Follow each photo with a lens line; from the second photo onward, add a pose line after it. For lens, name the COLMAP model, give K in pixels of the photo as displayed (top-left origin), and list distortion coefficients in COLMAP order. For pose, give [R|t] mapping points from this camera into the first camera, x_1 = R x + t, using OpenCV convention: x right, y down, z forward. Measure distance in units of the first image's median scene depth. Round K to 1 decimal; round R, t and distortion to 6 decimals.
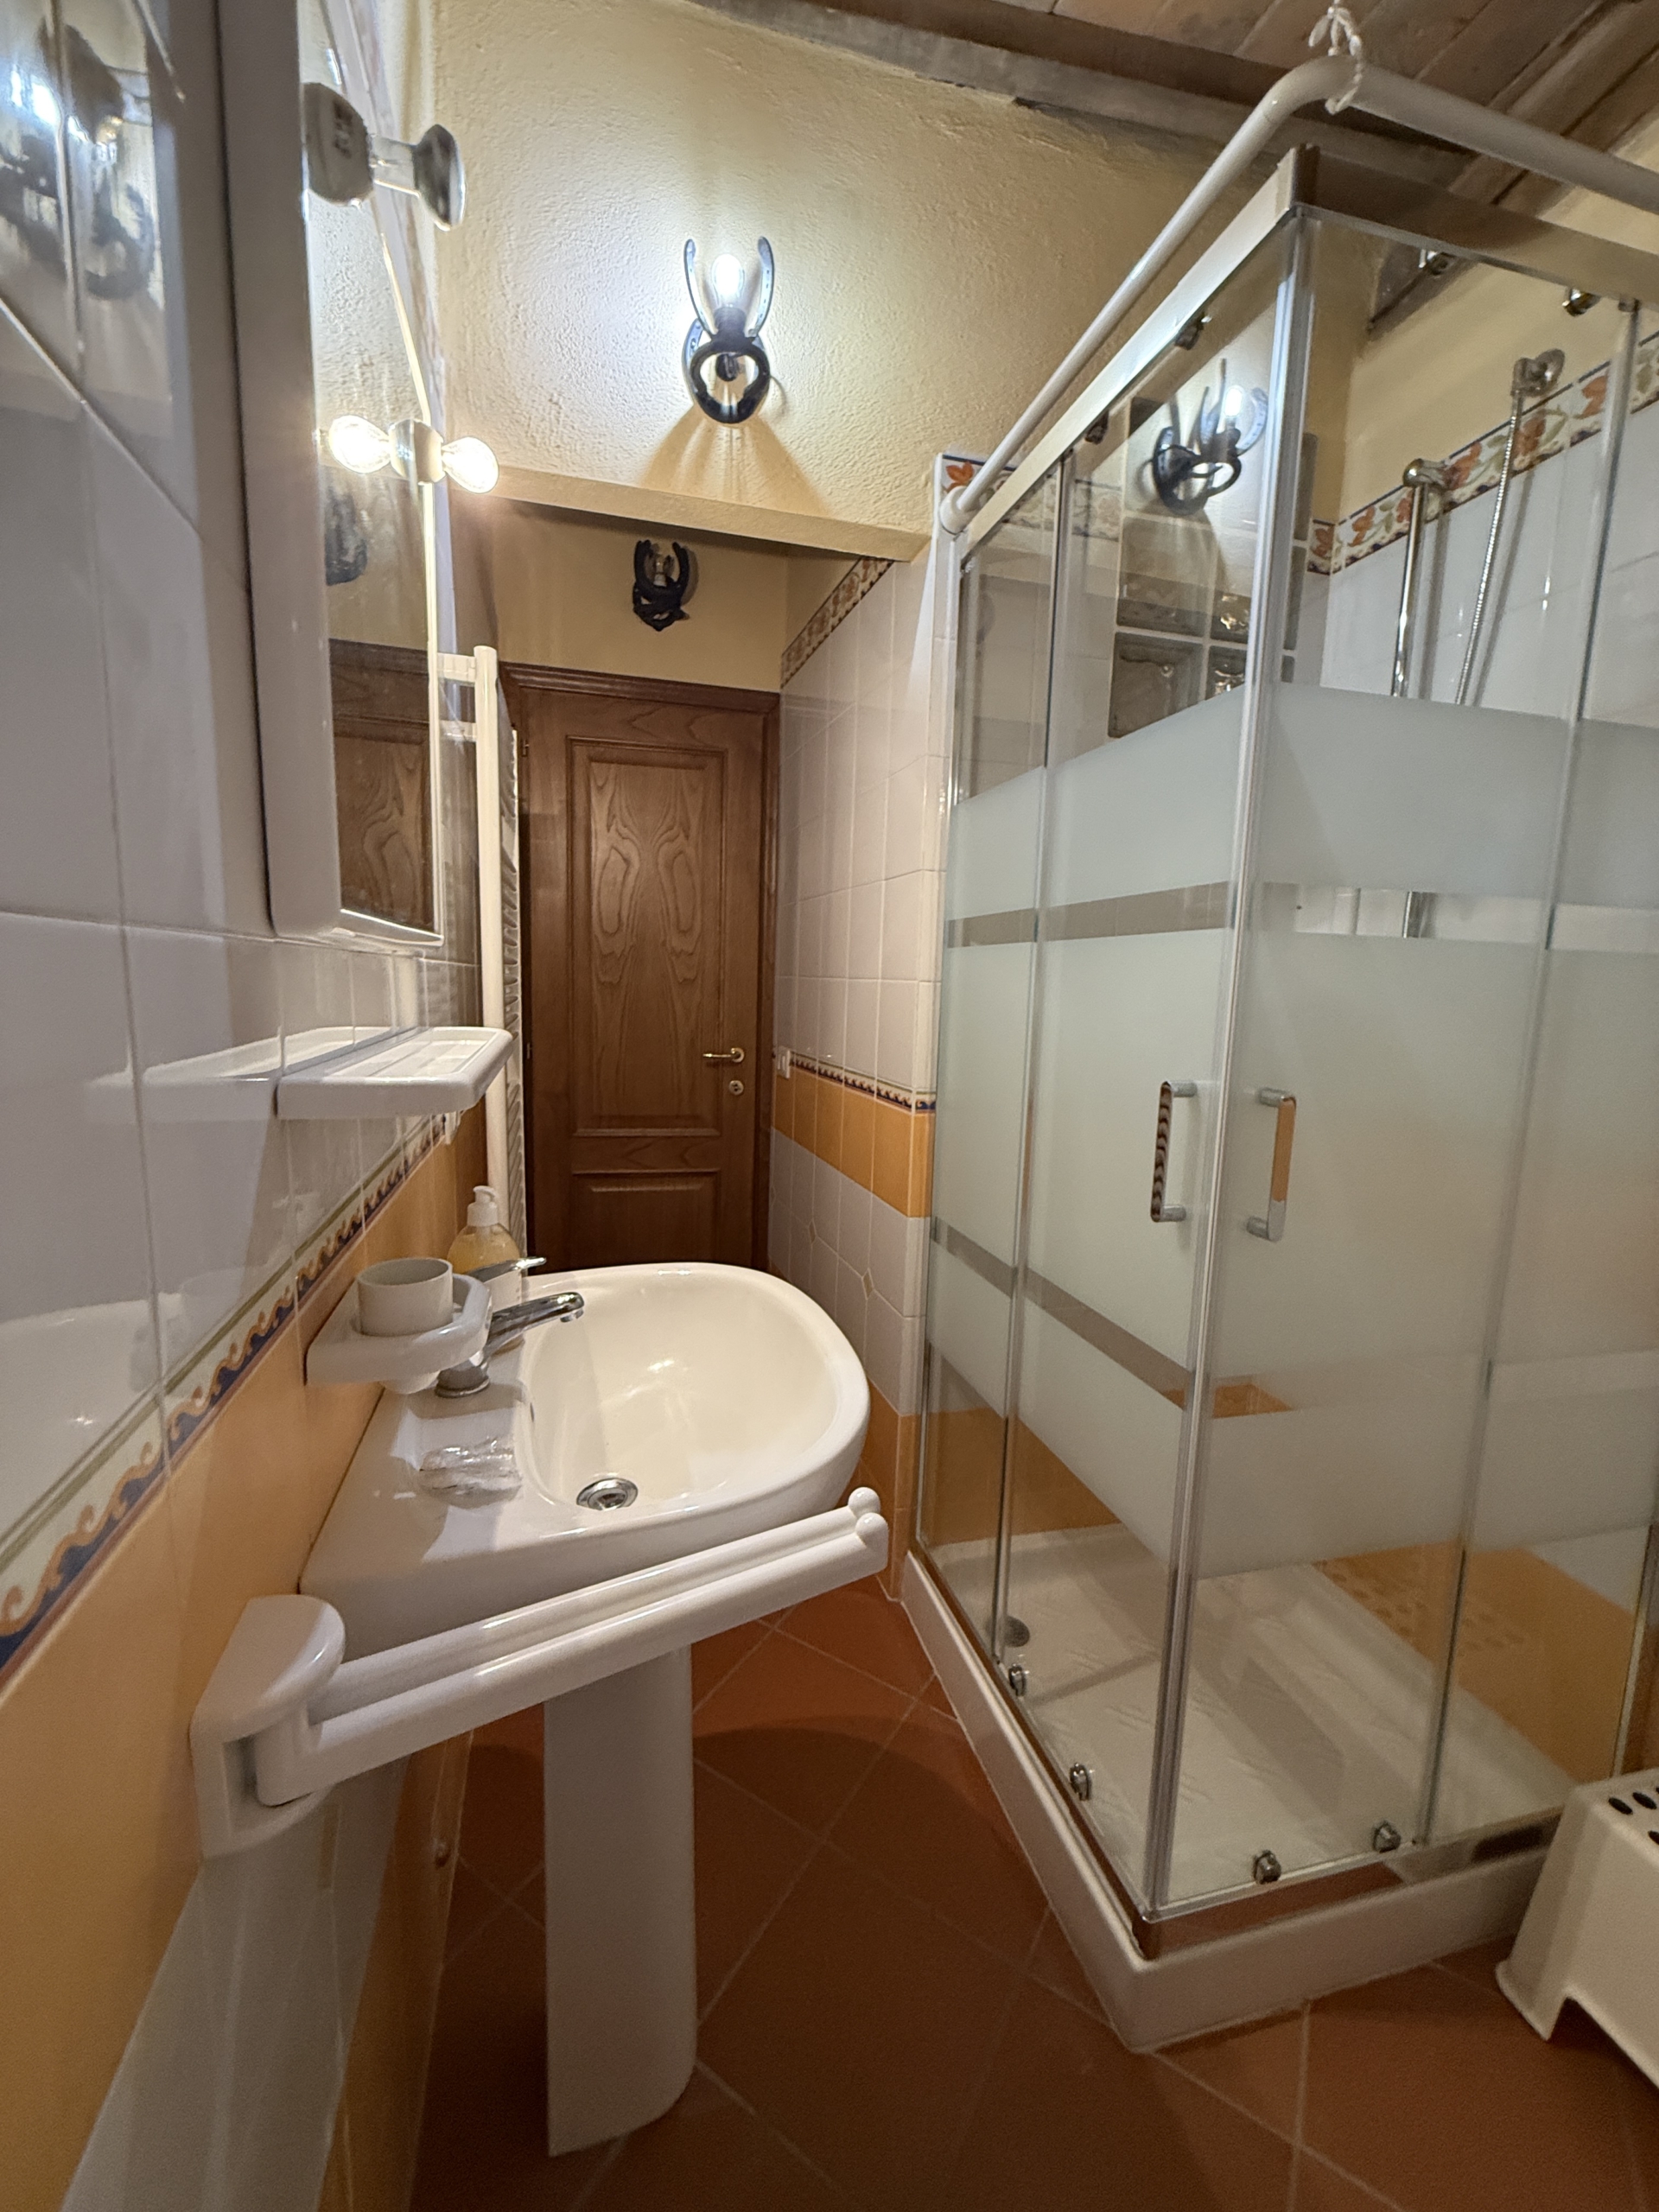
lens RADIAL K [[884.8, 0, 826.6], [0, 884.8, 1102.2], [0, 0, 1]] dist [0.000975, -0.000377]
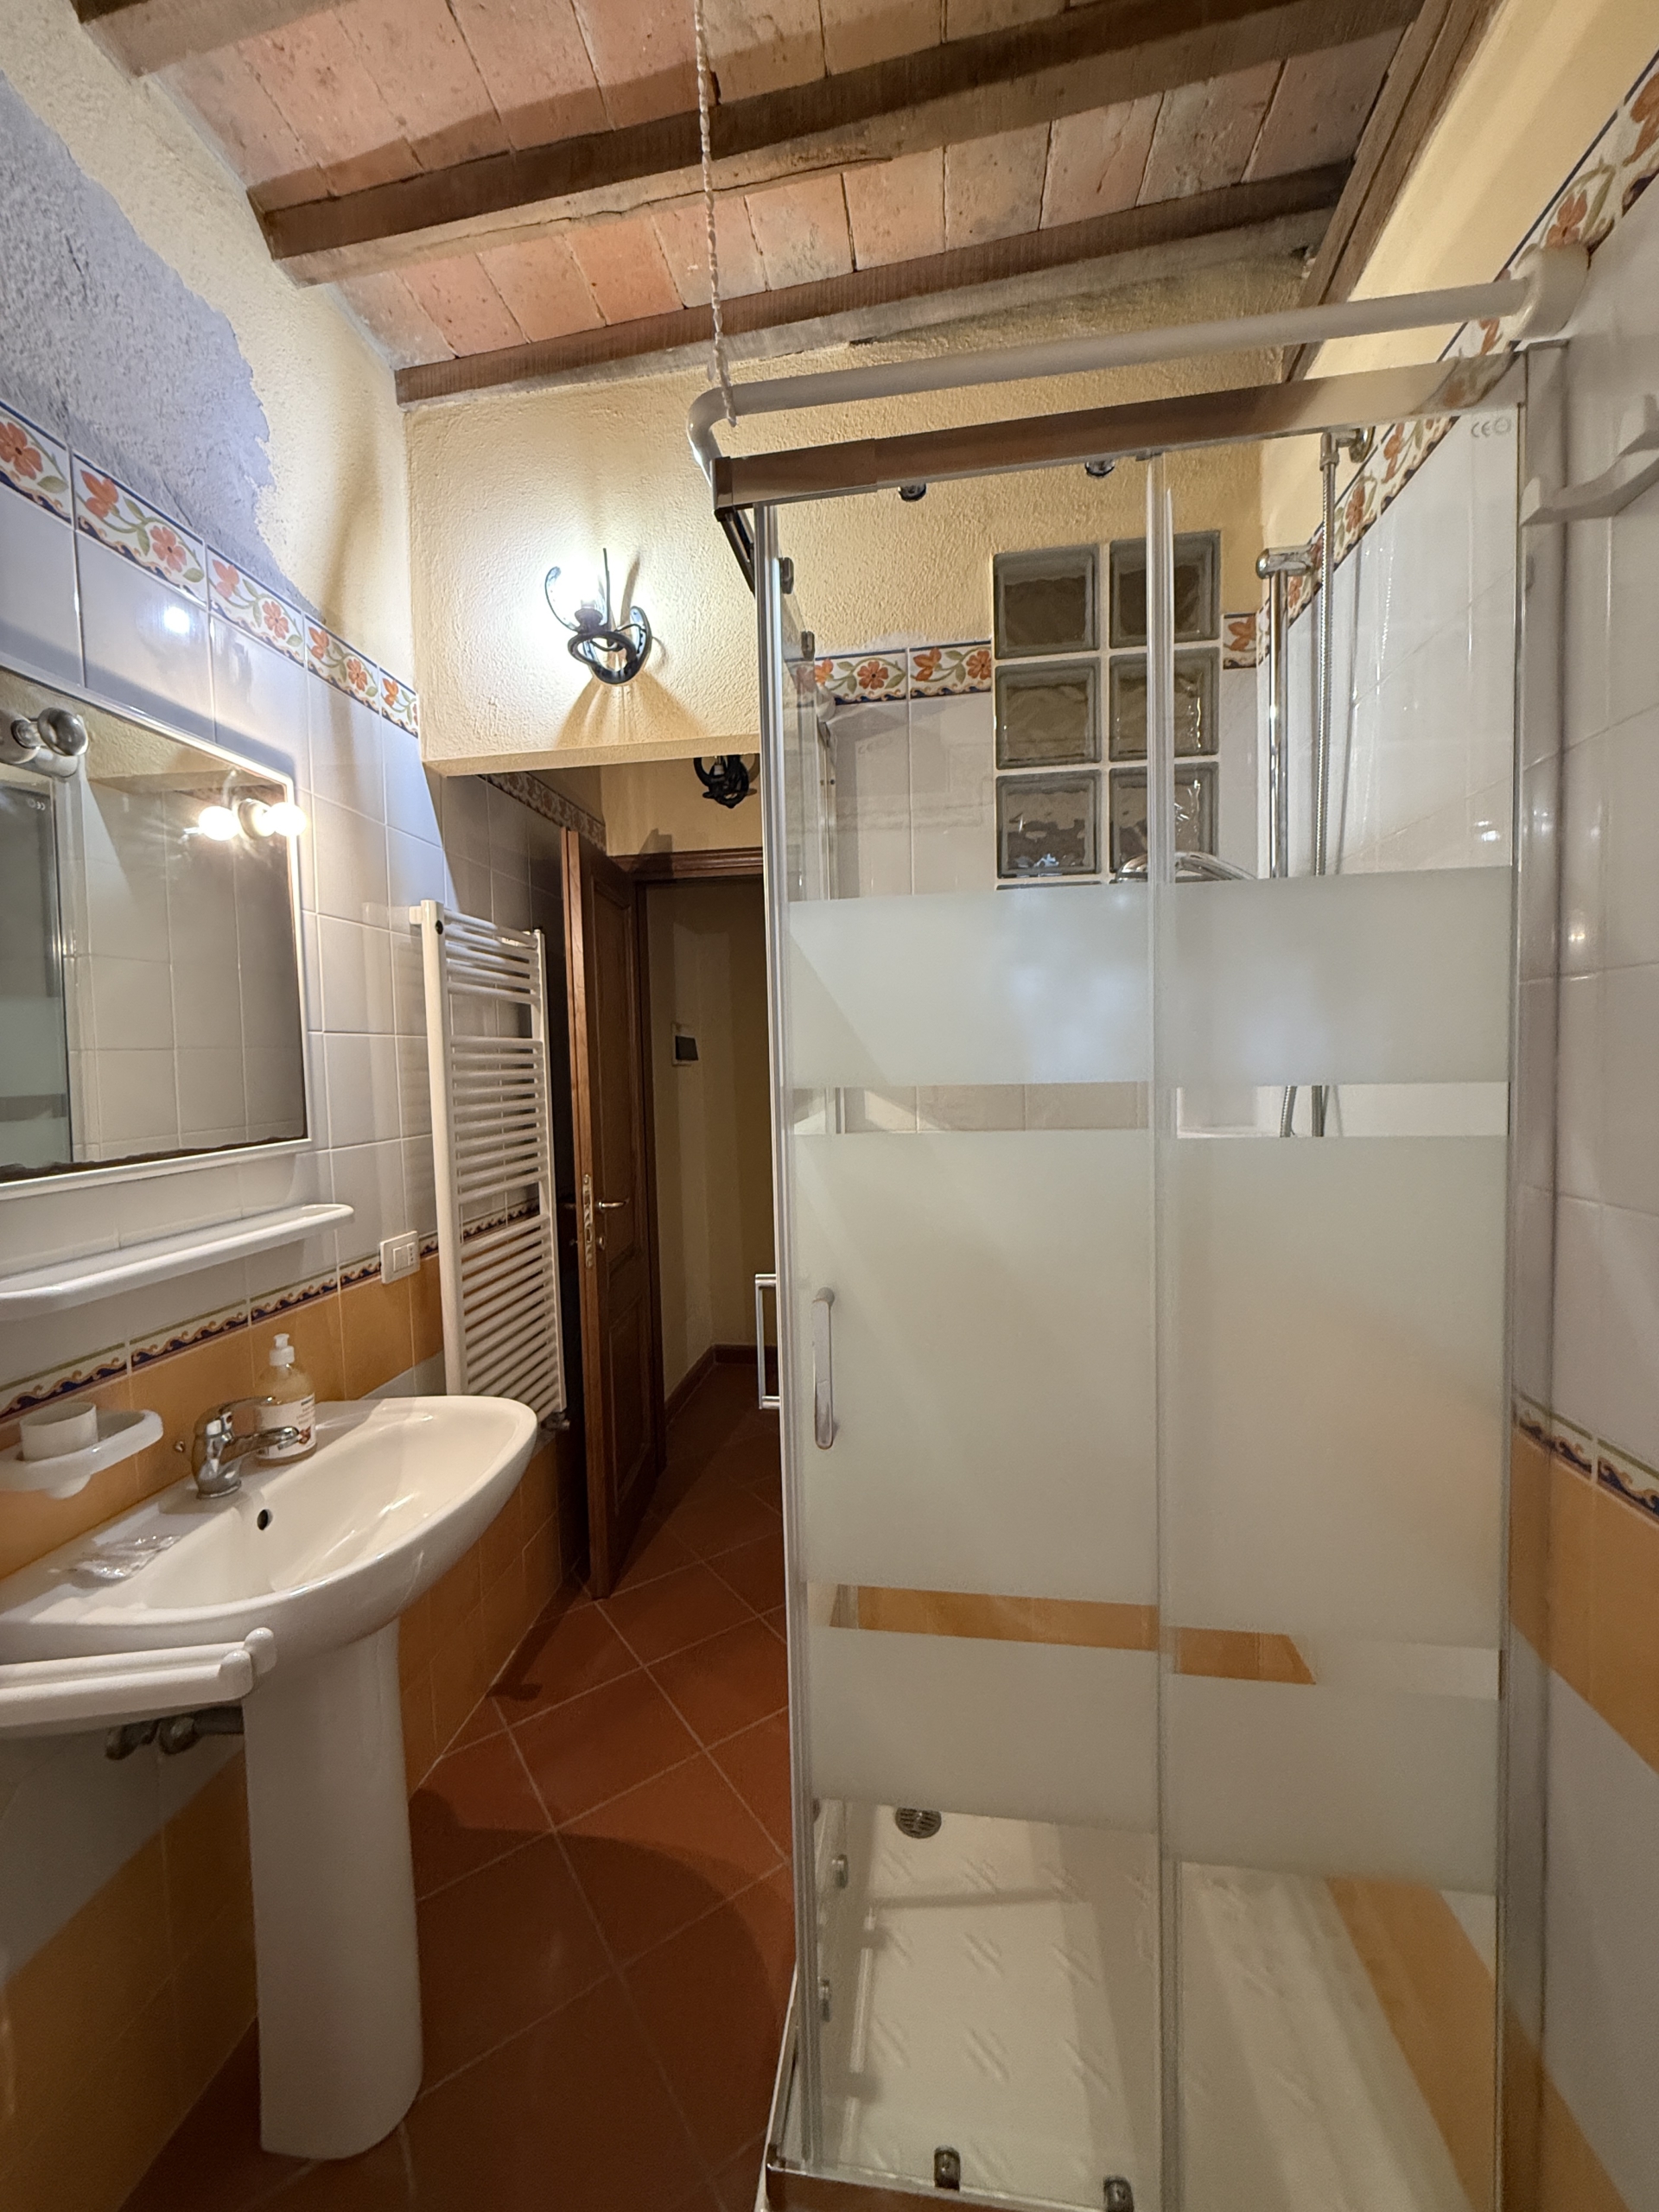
lens RADIAL K [[892.7, 0, 829.6], [0, 892.7, 1102.7], [0, 0, 1]] dist [-0.000425, -0.000276]
pose [[0.918593, -0.033064, -0.393818, 0.630206], [-0.000412, 0.996413, -0.084617, -0.097436], [0.395204, 0.077891, 0.915285, 0.045882]]
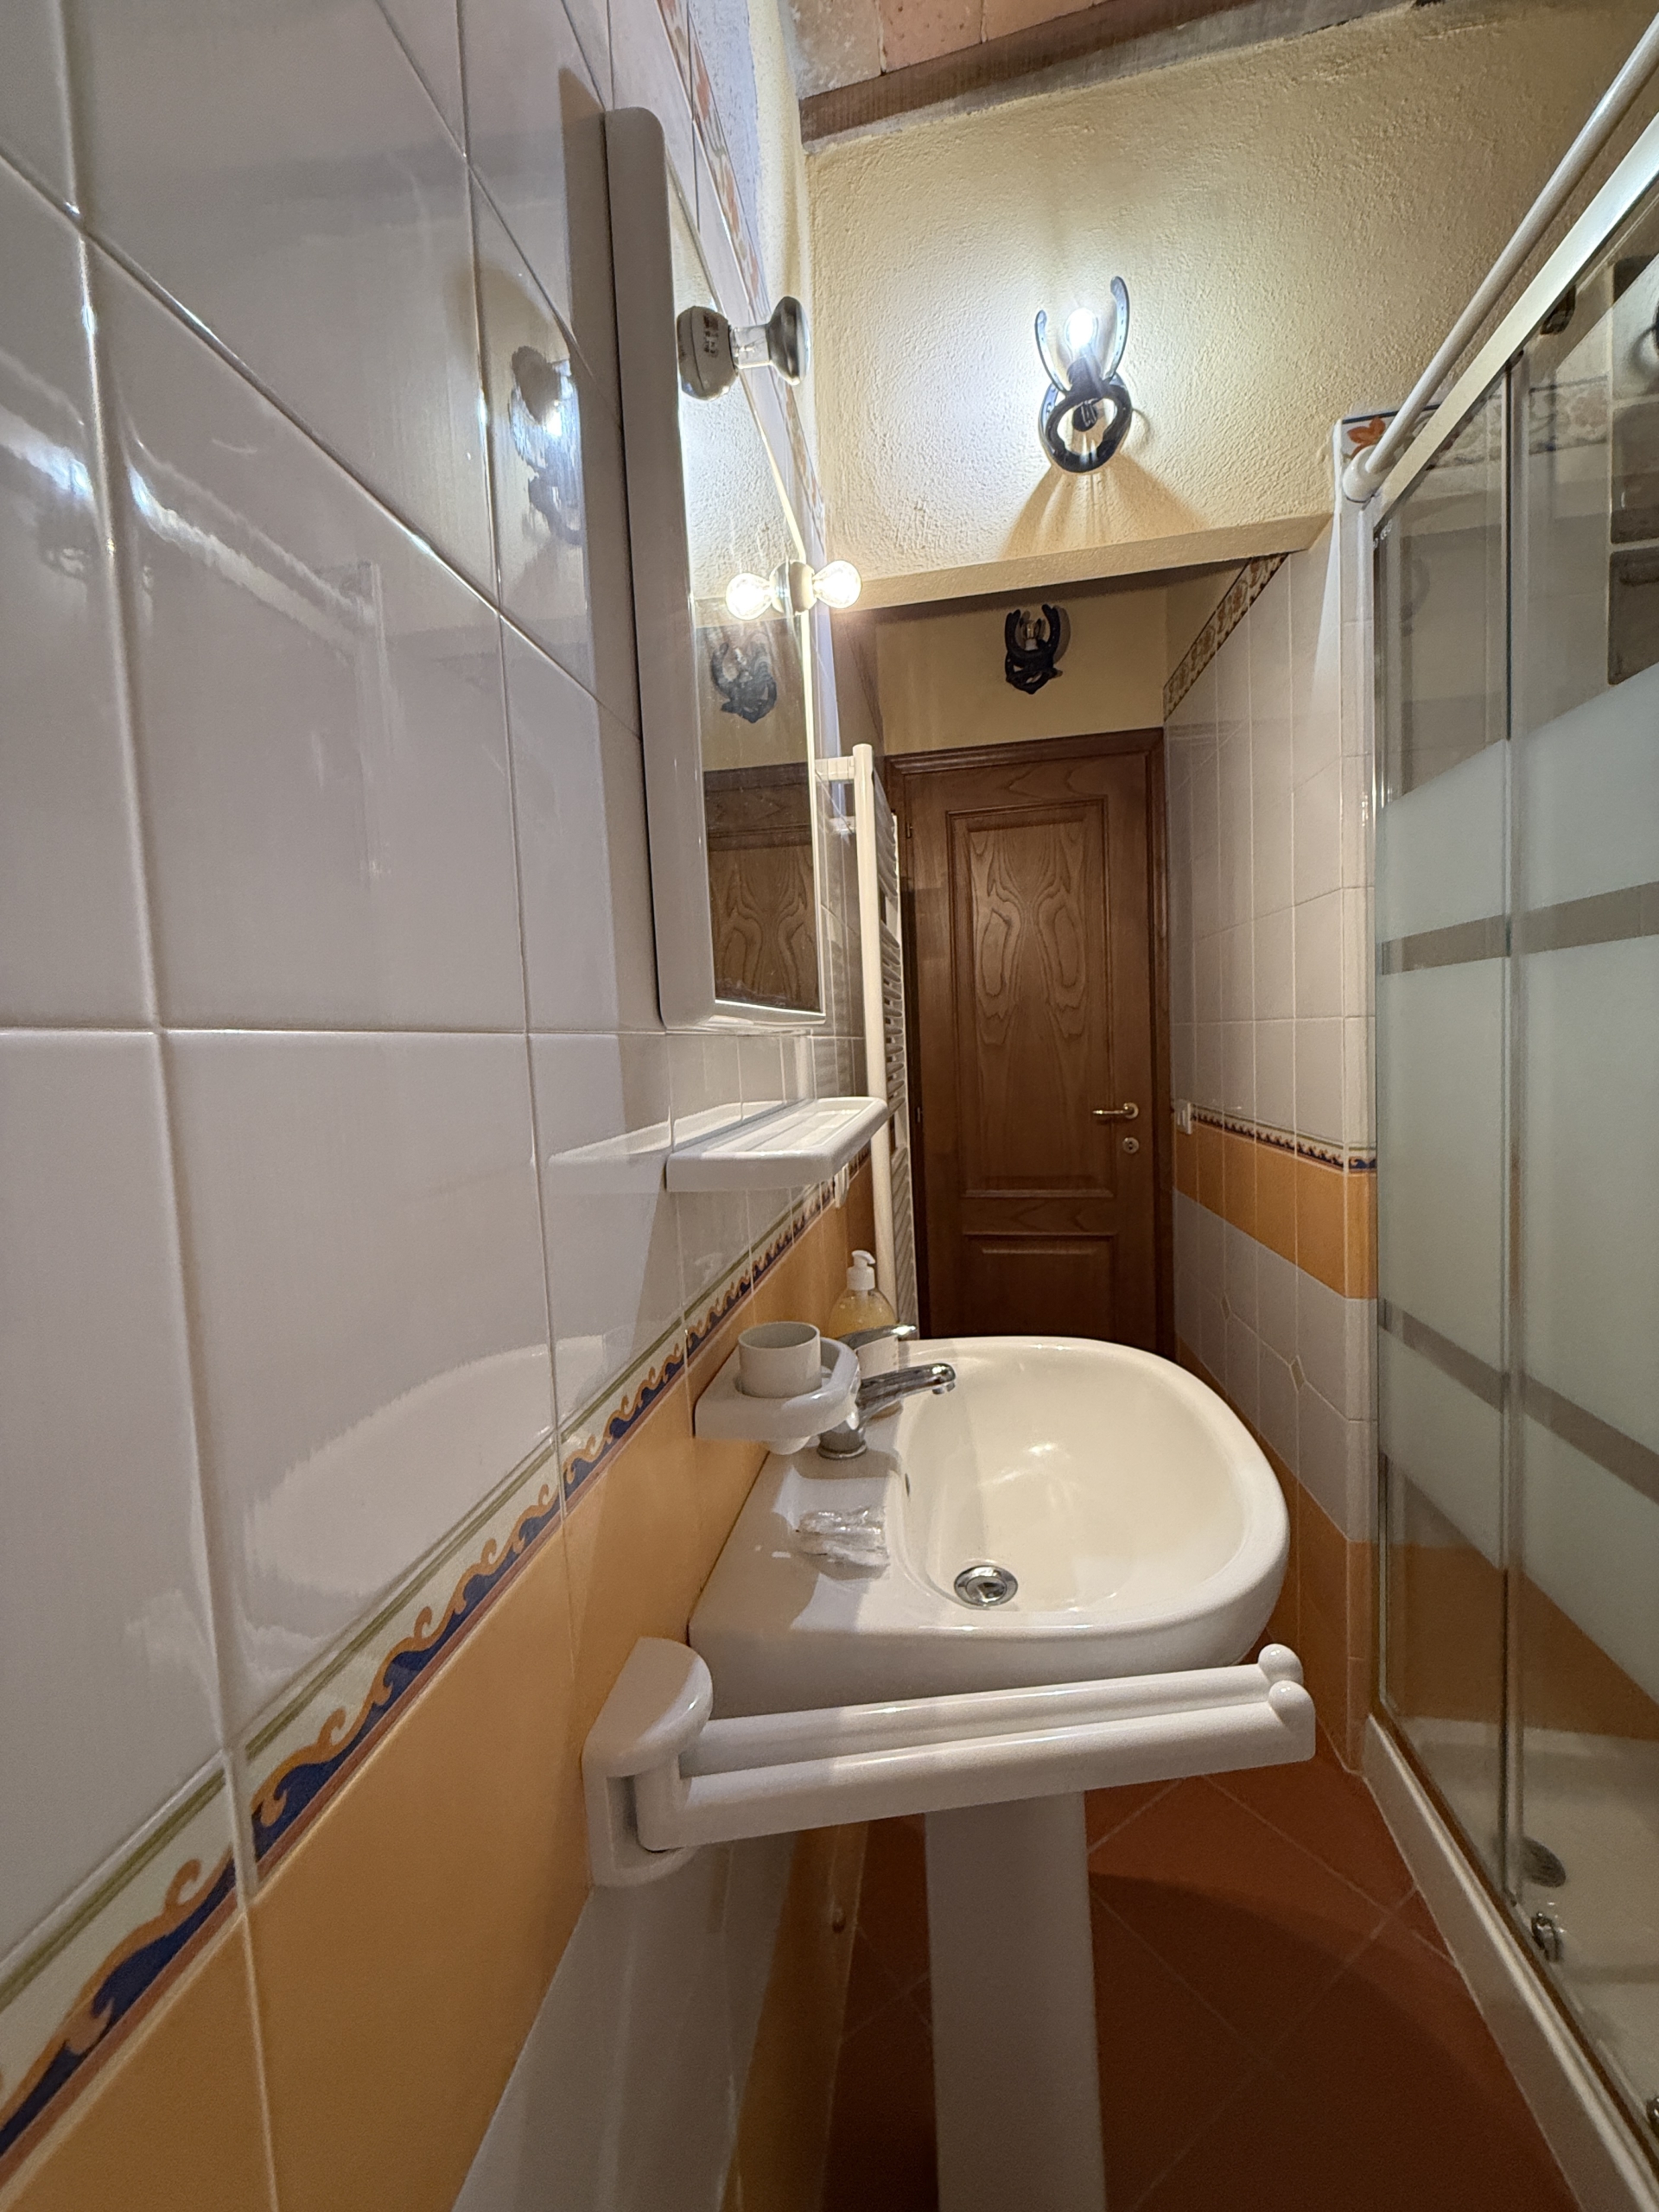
lens RADIAL K [[884.8, 0, 826.6], [0, 884.8, 1102.2], [0, 0, 1]] dist [0.000975, -0.000377]
pose [[0.902946, -0.042940, -0.427602, 0.017158], [0.015054, 0.997545, -0.068385, -0.005628], [0.429489, 0.055311, 0.901376, 0.029743]]
